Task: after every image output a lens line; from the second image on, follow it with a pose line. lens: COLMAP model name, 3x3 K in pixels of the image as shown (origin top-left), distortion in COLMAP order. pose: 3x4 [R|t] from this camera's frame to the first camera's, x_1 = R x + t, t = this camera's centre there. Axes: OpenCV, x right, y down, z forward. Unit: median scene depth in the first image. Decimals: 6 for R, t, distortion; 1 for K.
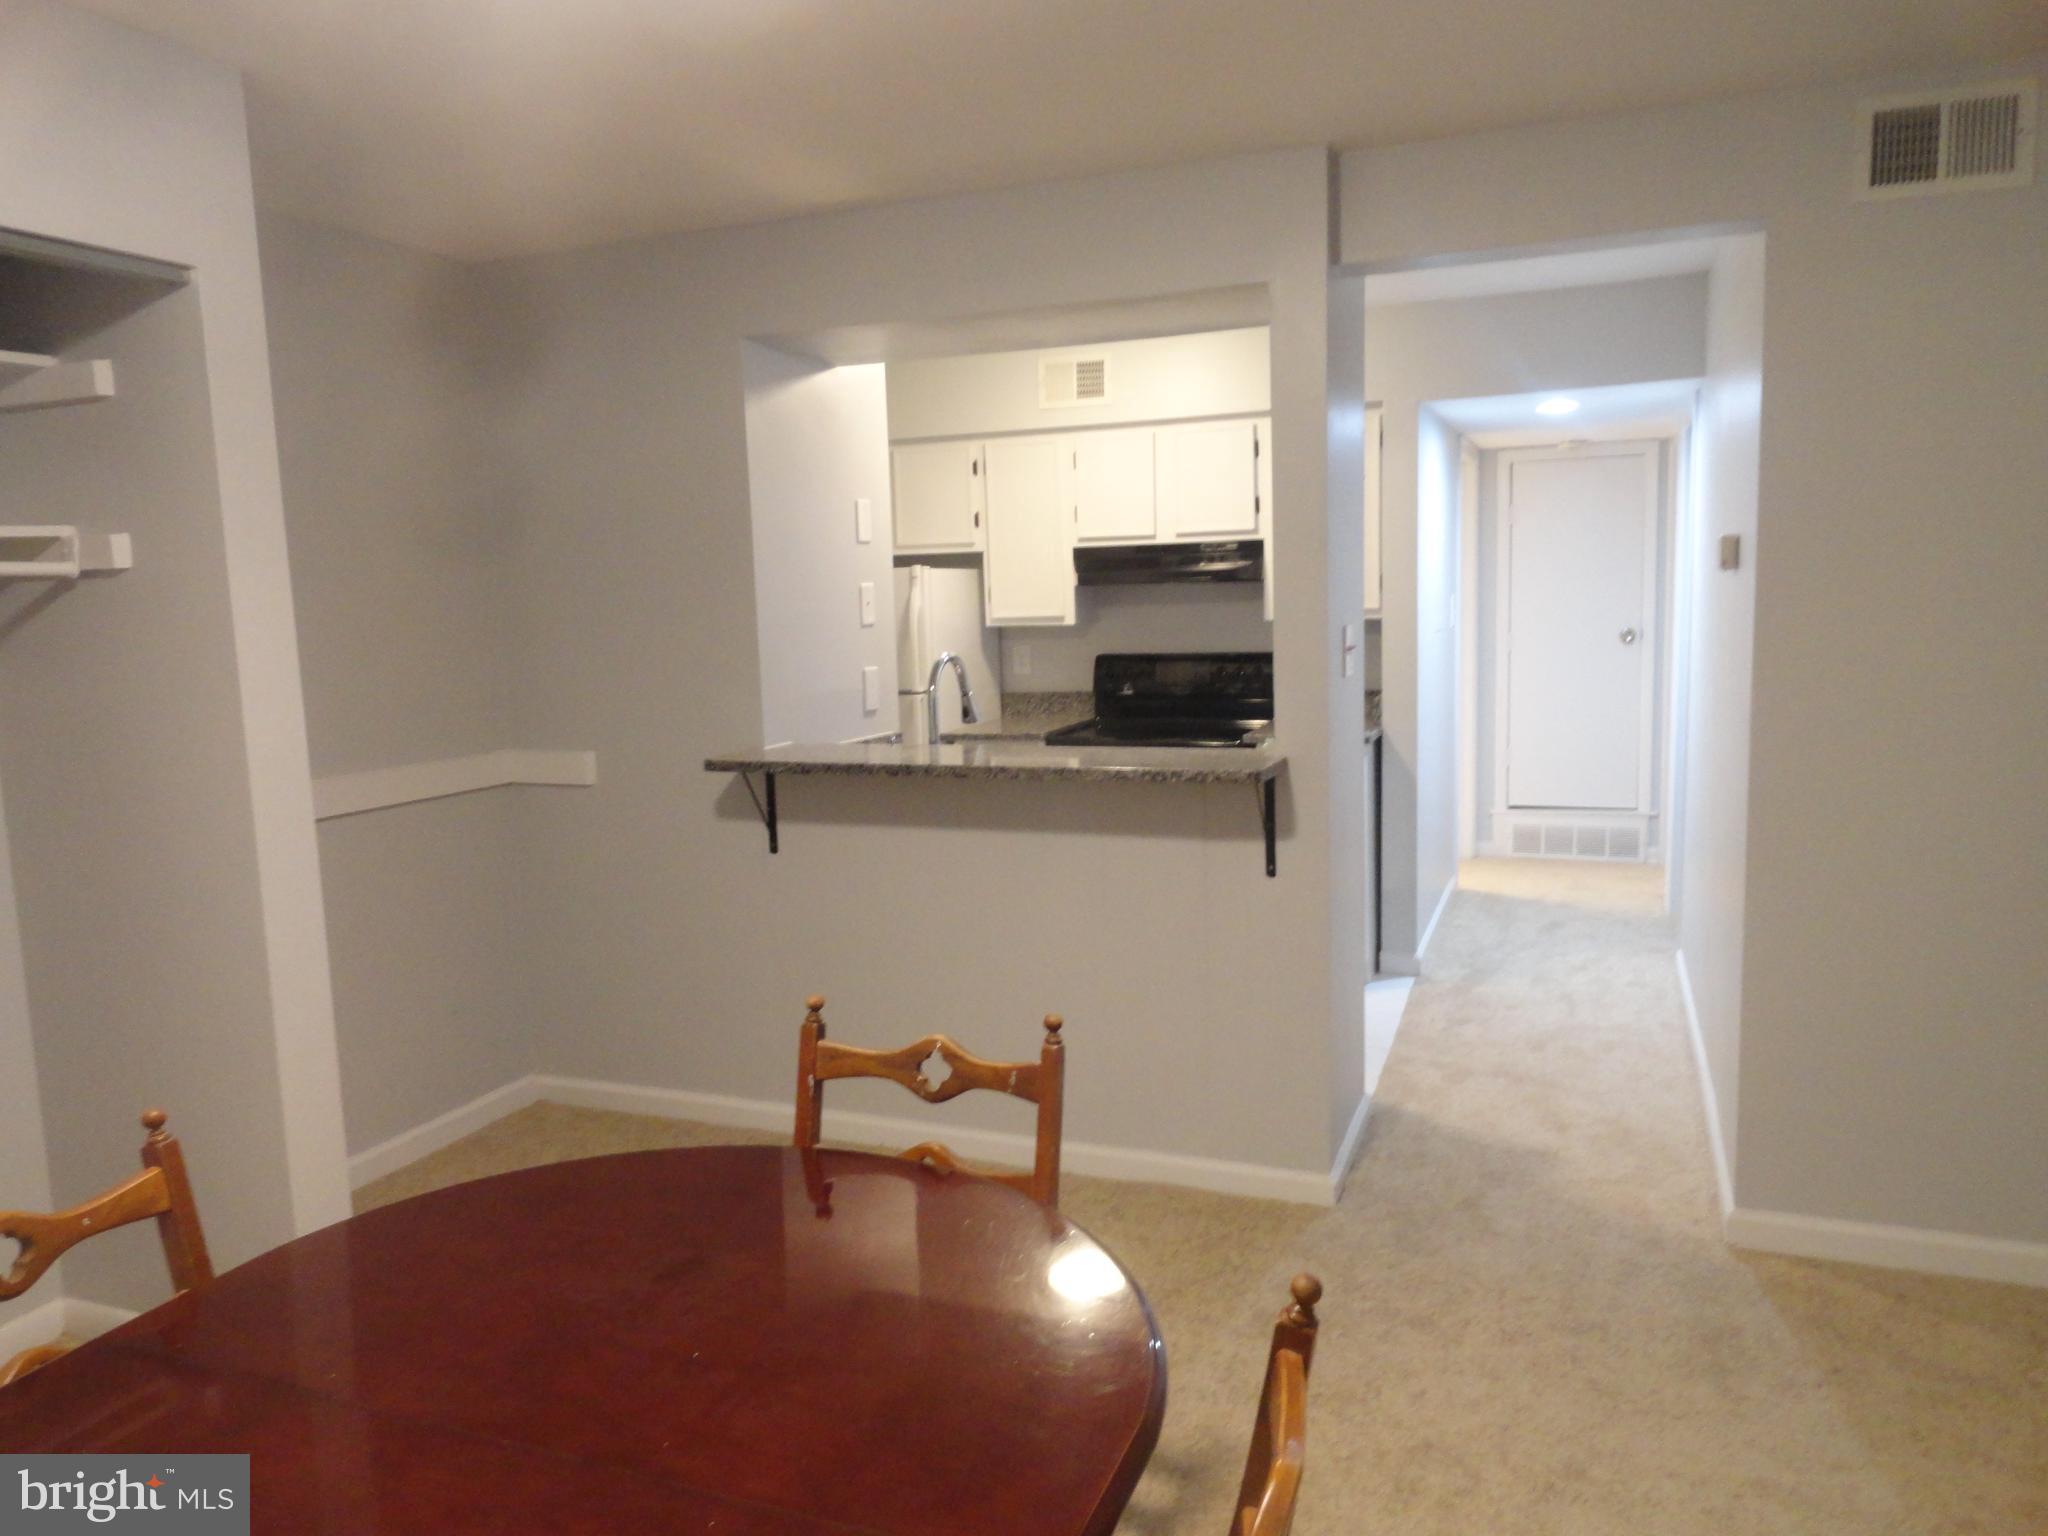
lens RADIAL K [[1401.6, 0, 1027.5], [0, 1401.6, 767.2], [0, 0, 1]] dist [-0.004535, 0.006099]
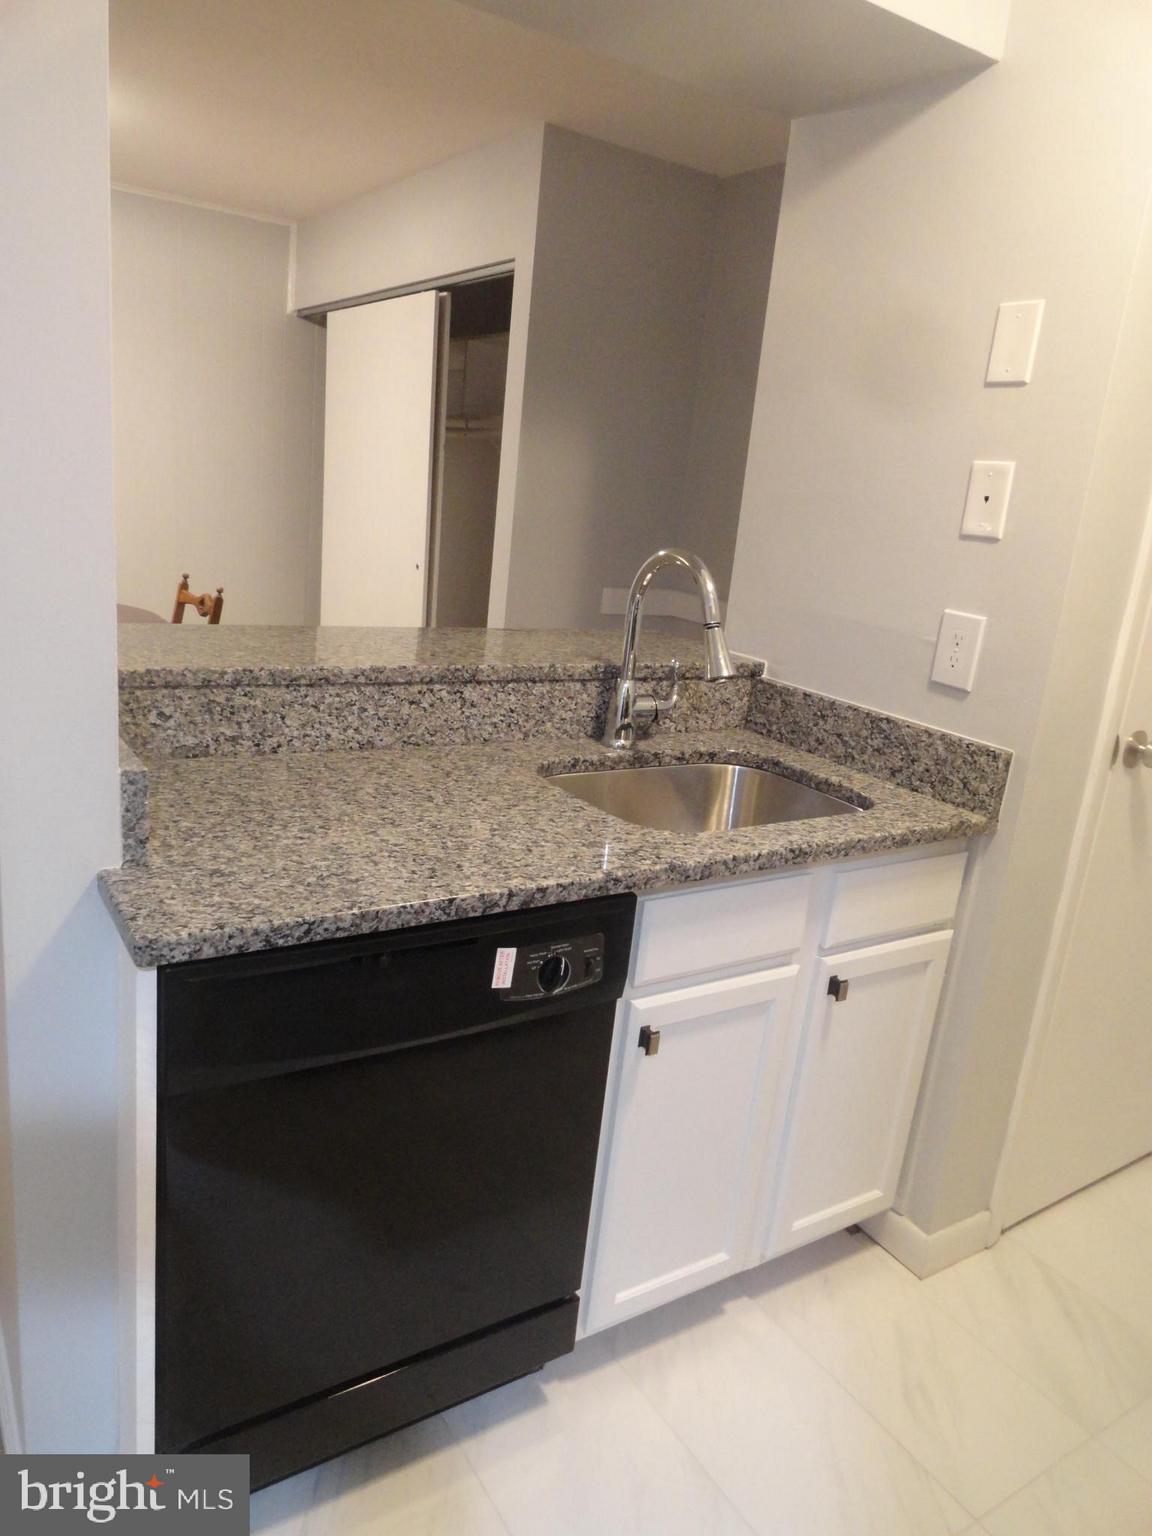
lens RADIAL K [[1051.2, 0, 576.1], [0, 1051.2, 764.9], [0, 0, 1]] dist [-0.004535, 0.006099]
pose [[-0.573299, 0.184961, -0.798197, 0.298922], [-0.185415, 0.919629, 0.346272, -0.119930], [0.798091, 0.346515, -0.492928, 0.996877]]
